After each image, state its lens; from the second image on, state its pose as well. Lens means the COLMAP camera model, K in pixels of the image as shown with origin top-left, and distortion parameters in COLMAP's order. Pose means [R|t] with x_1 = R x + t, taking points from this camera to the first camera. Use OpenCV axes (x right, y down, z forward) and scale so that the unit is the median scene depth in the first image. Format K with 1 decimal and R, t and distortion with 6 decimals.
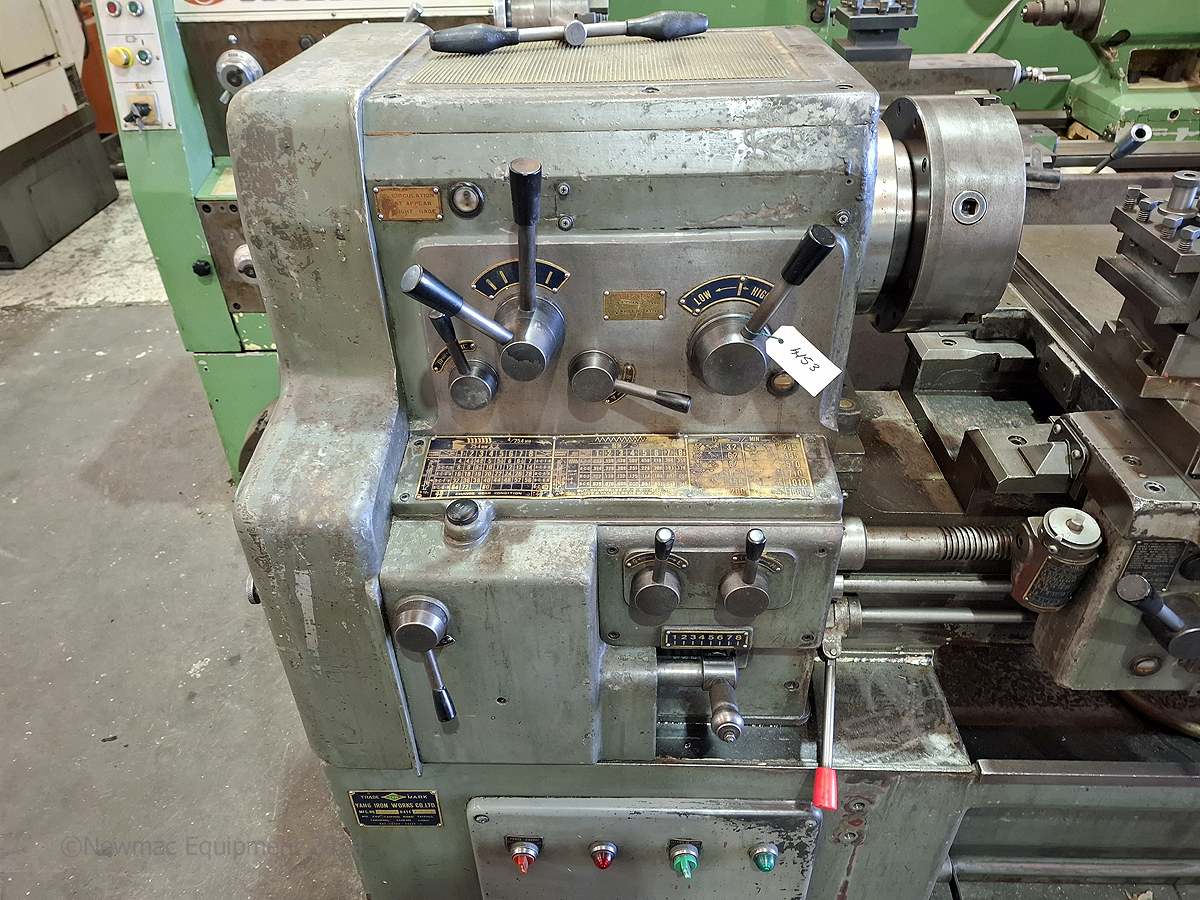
lens RADIAL K [[843.1, 0, 582.3], [0, 843.1, 447.3], [0, 0, 1]] dist [0.064521, -0.076278]
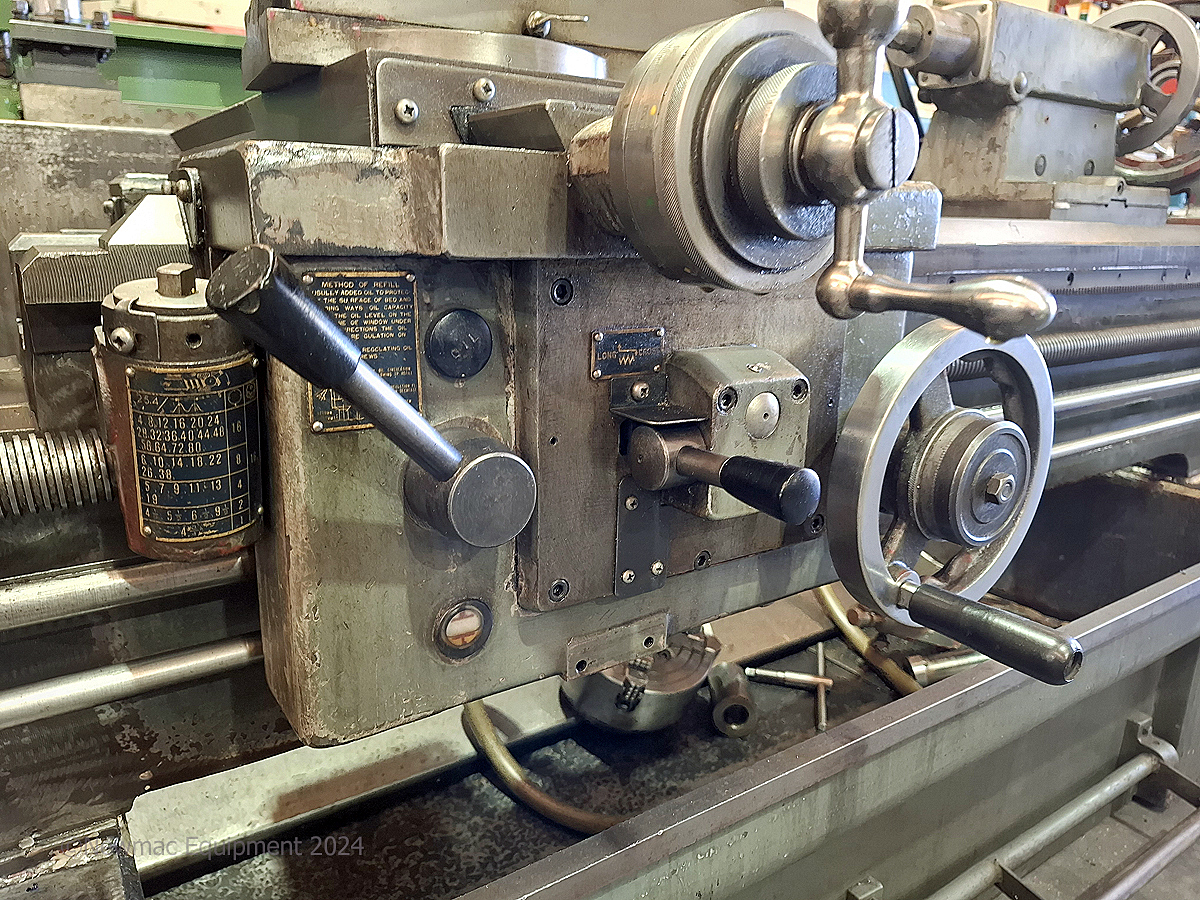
lens RADIAL K [[843.1, 0, 596.3], [0, 843.1, 448.4], [0, 0, 1]] dist [0.064521, -0.076278]
pose [[0.806576, -0.107661, 0.581244, 0.456333], [0.305997, 0.917327, -0.254710, 0.305981], [-0.505769, 0.383302, 0.772838, 0.561415]]
